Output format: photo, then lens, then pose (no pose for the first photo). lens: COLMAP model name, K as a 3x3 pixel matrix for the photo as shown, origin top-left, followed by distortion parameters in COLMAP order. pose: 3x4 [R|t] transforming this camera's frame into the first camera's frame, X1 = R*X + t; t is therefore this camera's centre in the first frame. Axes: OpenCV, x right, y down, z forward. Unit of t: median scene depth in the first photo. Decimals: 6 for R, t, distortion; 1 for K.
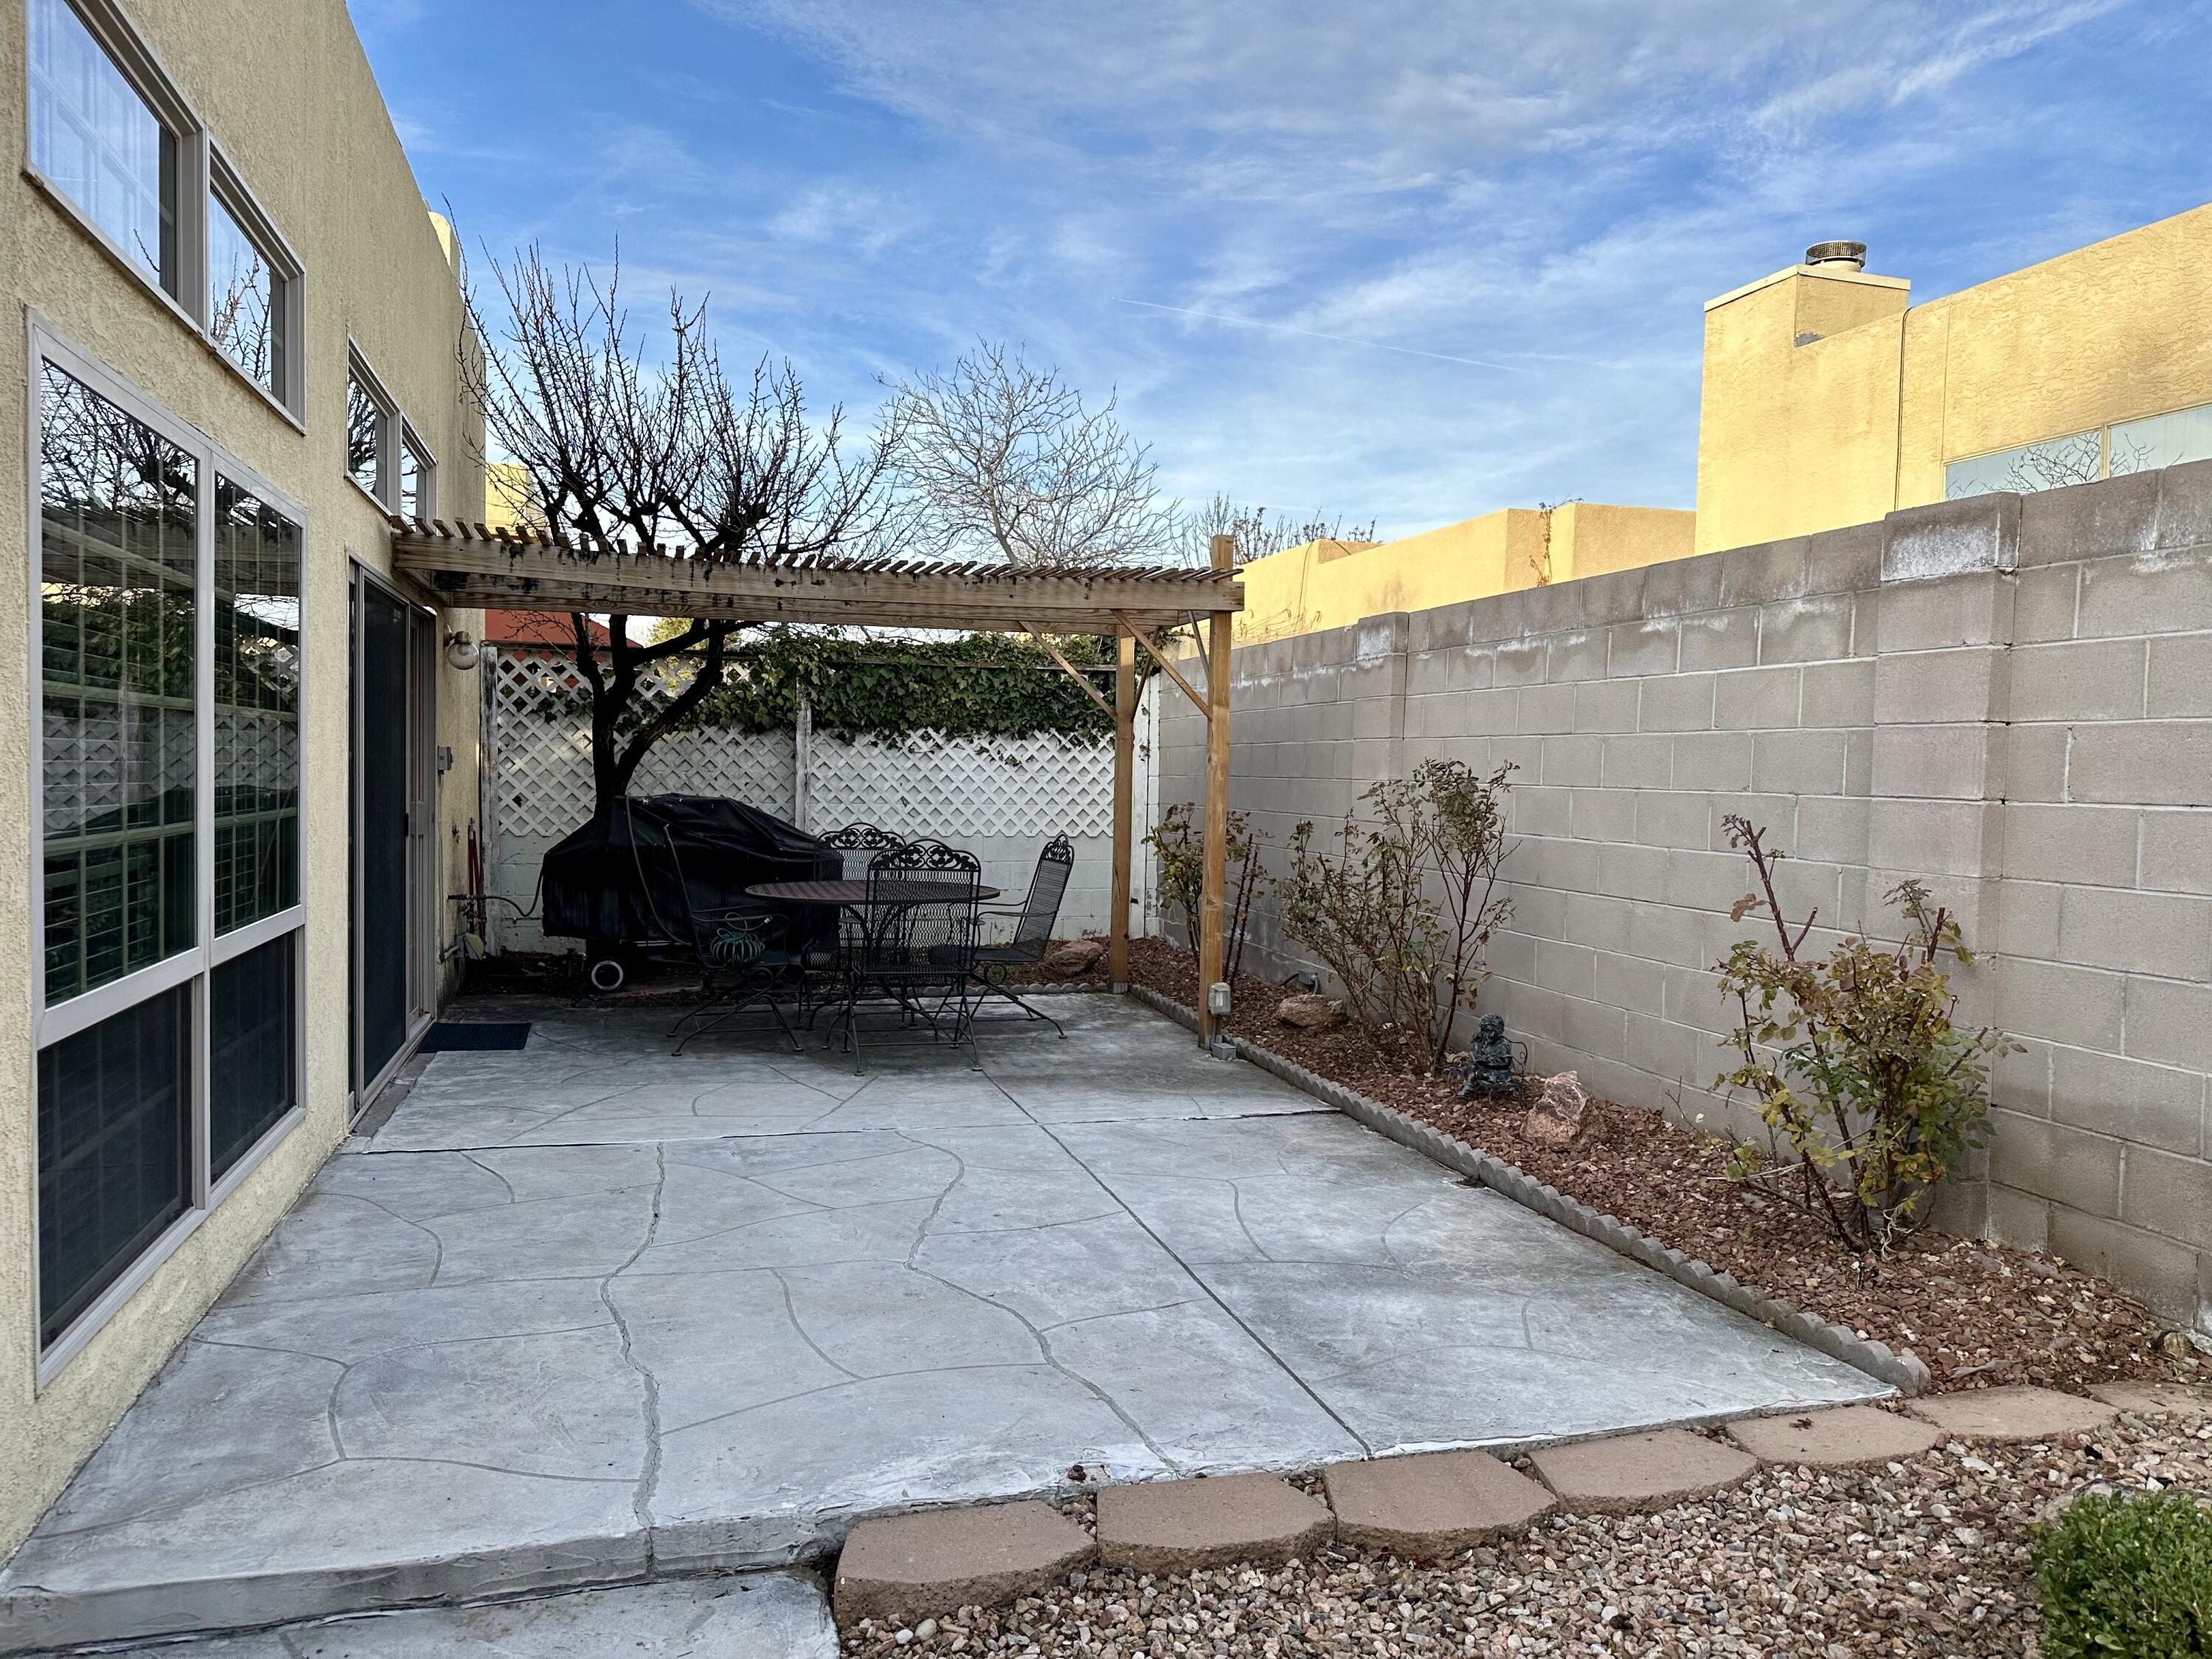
lens RADIAL K [[1546.9, 0, 1104.8], [0, 1546.9, 832.5], [0, 0, 1]] dist [0.193788, -0.250236]
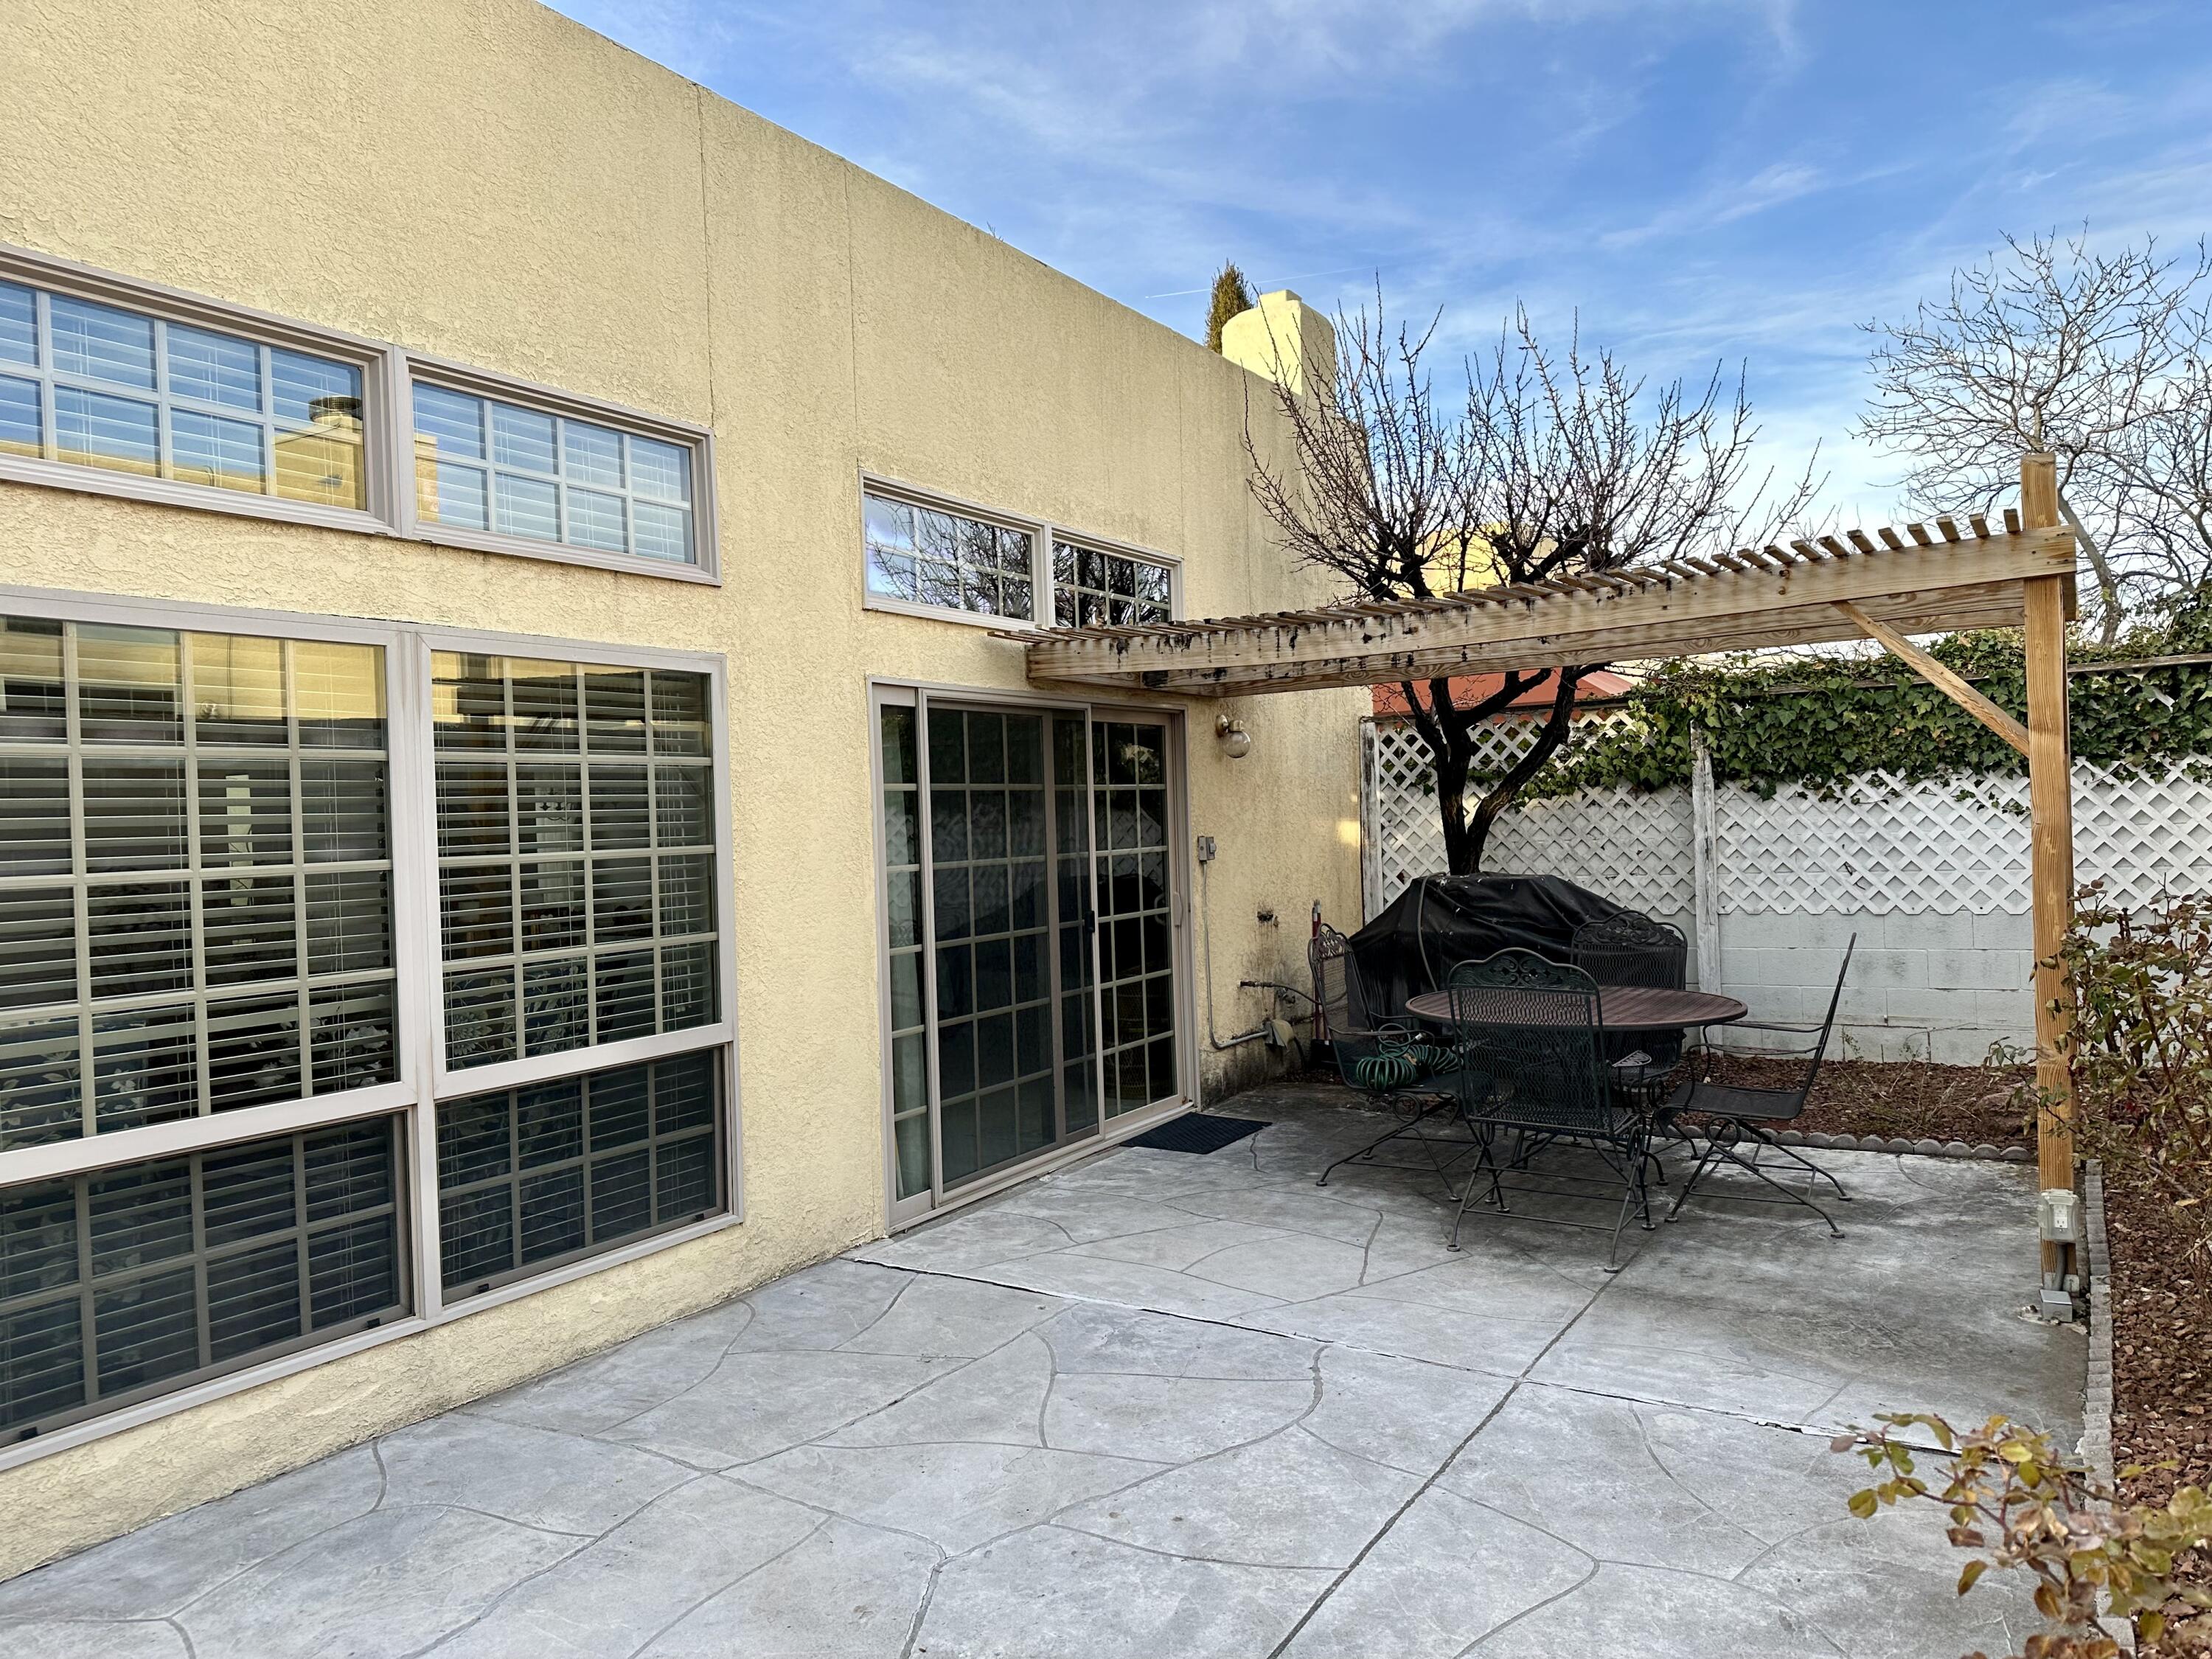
lens RADIAL K [[1548.3, 0, 1109.1], [0, 1548.3, 825.4], [0, 0, 1]] dist [0.084890, -0.091229]
pose [[0.666615, -0.037697, -0.744448, 0.210270], [0.018172, 0.999245, -0.034328, -0.022242], [0.745180, 0.009355, 0.666797, 0.228196]]
